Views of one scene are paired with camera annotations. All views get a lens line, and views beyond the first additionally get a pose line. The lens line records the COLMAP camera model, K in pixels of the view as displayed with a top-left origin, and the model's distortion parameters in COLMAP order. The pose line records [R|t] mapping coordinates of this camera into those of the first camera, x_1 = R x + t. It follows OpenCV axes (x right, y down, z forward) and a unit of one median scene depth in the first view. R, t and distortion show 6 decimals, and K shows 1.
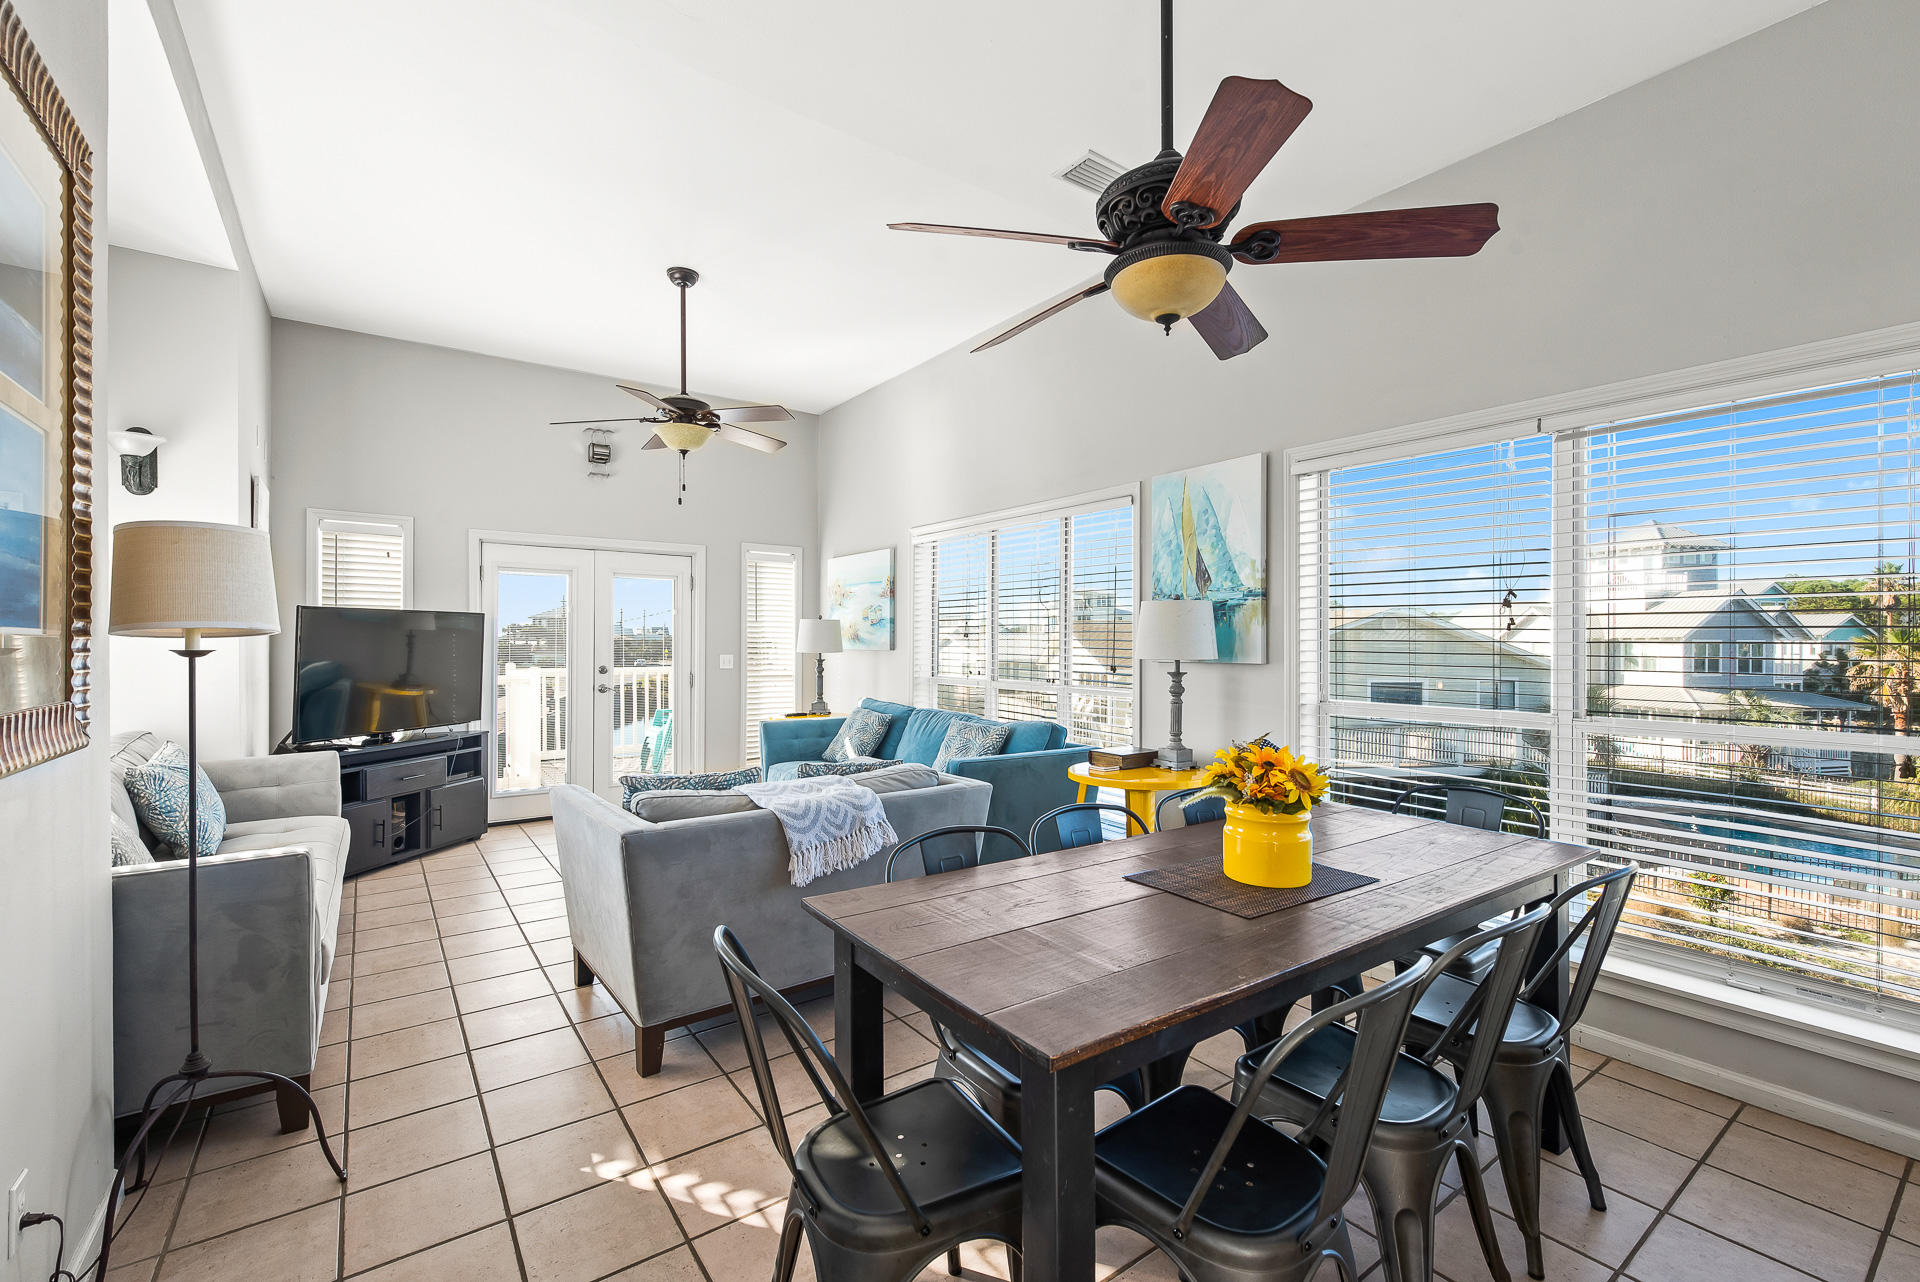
lens RADIAL K [[817.8, 0, 979.6], [0, 817.8, 647.2], [0, 0, 1]] dist [-0.002184, -0.000558]
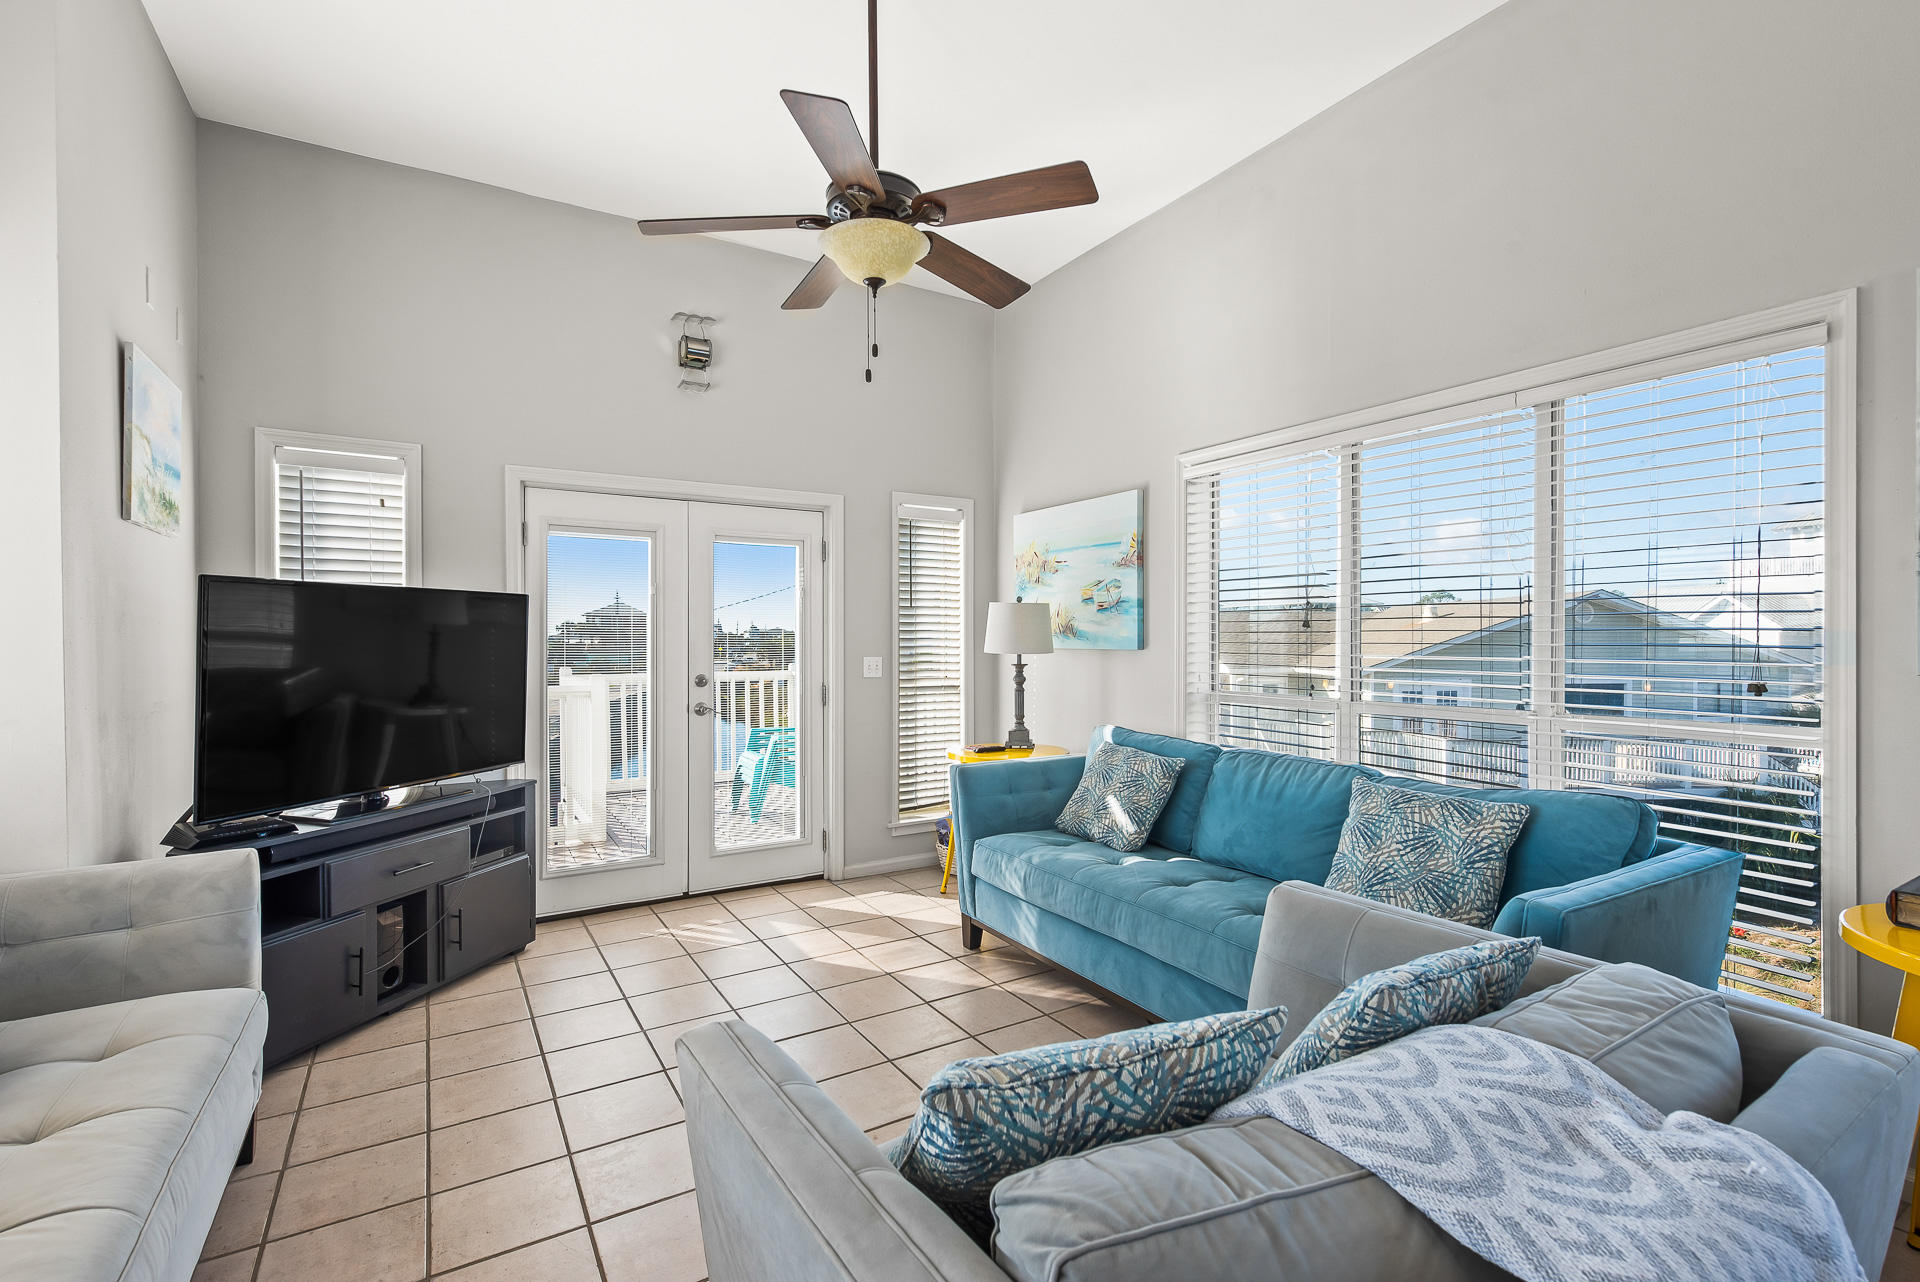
lens RADIAL K [[867.8, 0, 963.1], [0, 867.8, 646.6], [0, 0, 1]] dist [-0.000289, -0.001381]
pose [[0.995860, -0.004393, -0.090789, -0.212749], [0.004755, 0.999982, 0.003765, -0.002028], [0.090771, -0.004181, 0.995863, 0.366149]]
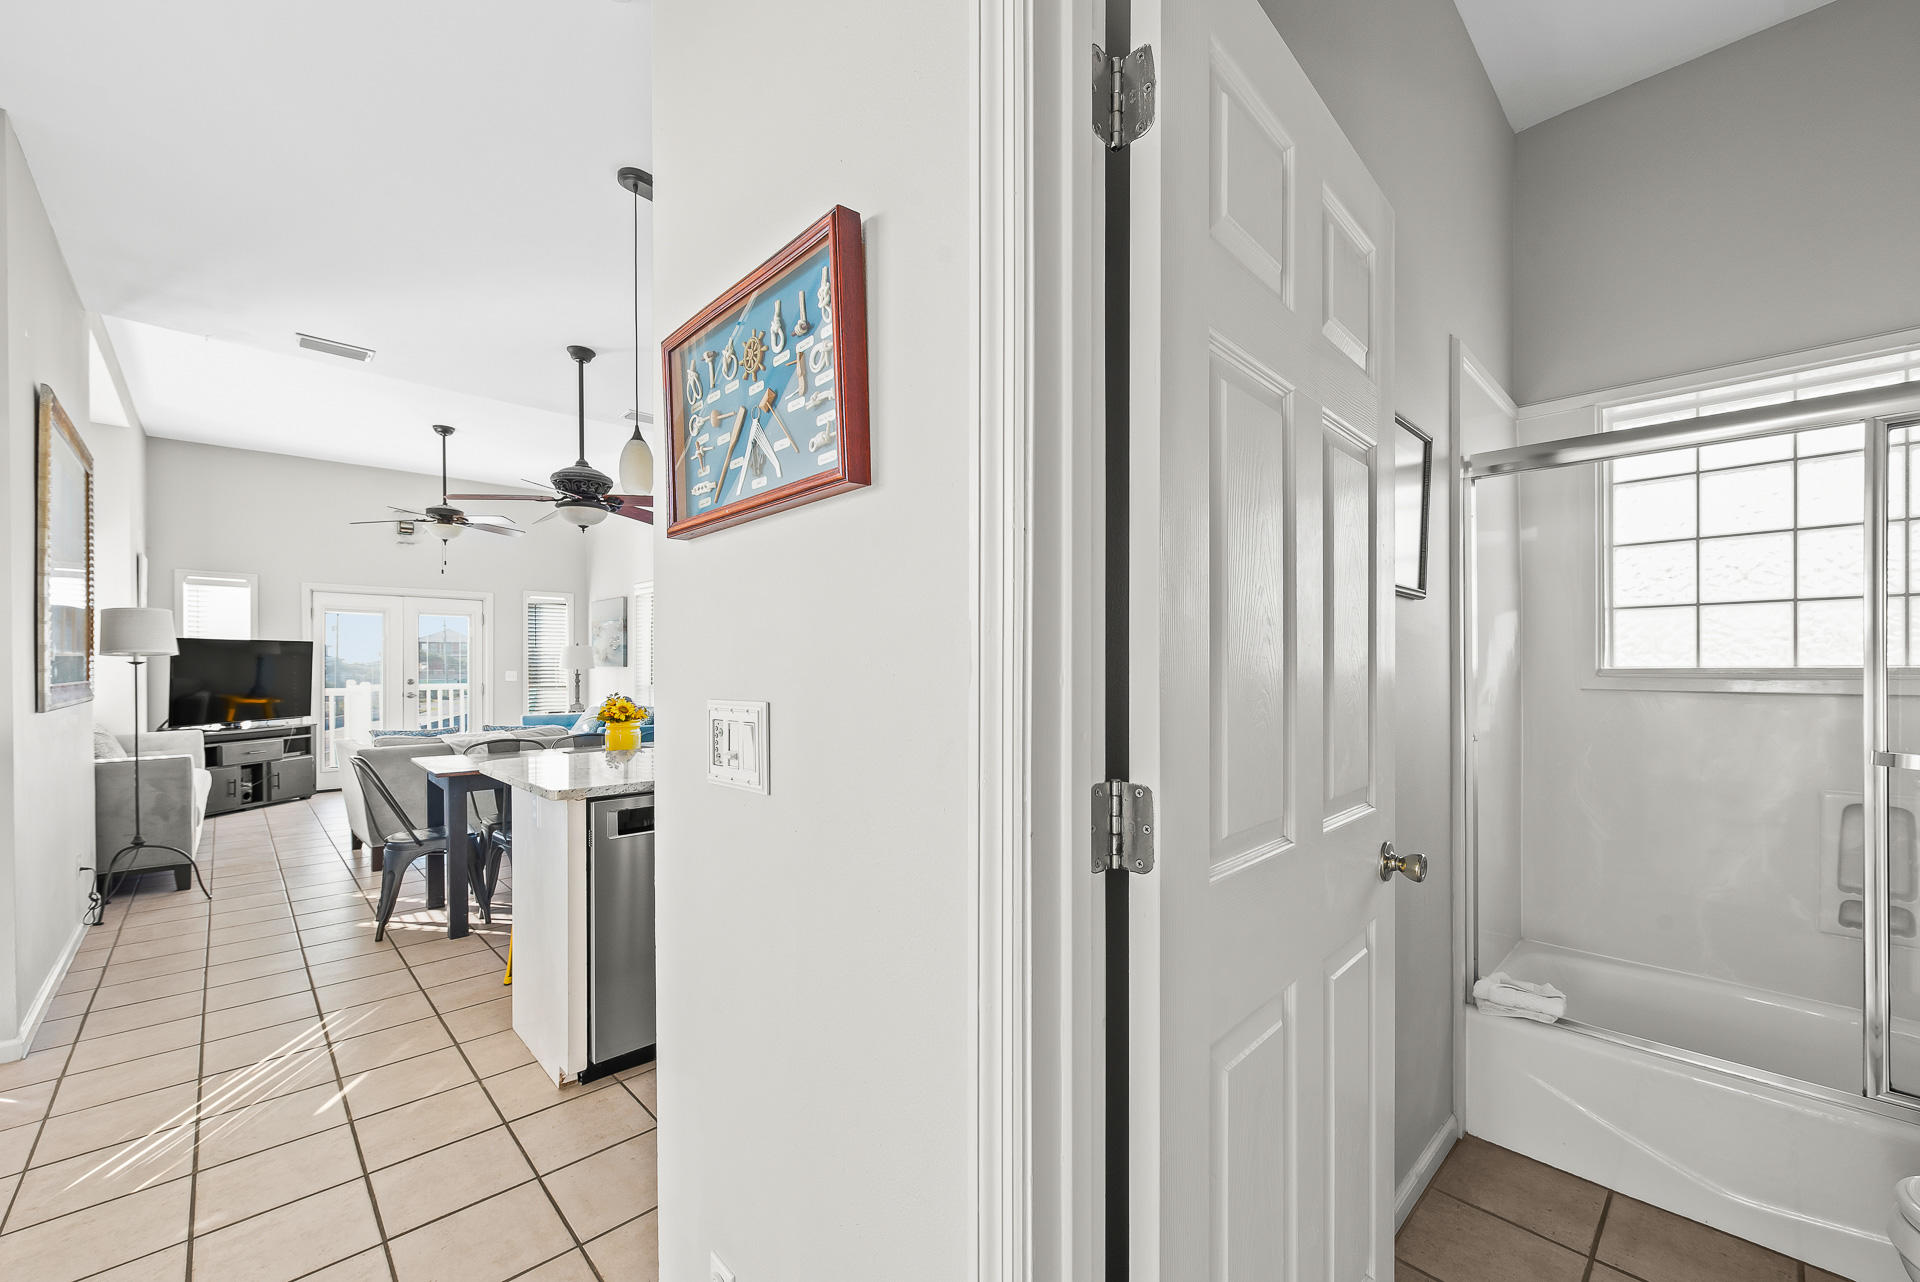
lens RADIAL K [[752.6, 0, 953.2], [0, 752.6, 669.1], [0, 0, 1]] dist [0.001392, 0.000165]
pose [[0.992170, -0.004467, 0.124813, 0.355694], [0.004486, 0.999990, 0.000126, 0.011547], [-0.124812, 0.000435, 0.992180, -0.470180]]
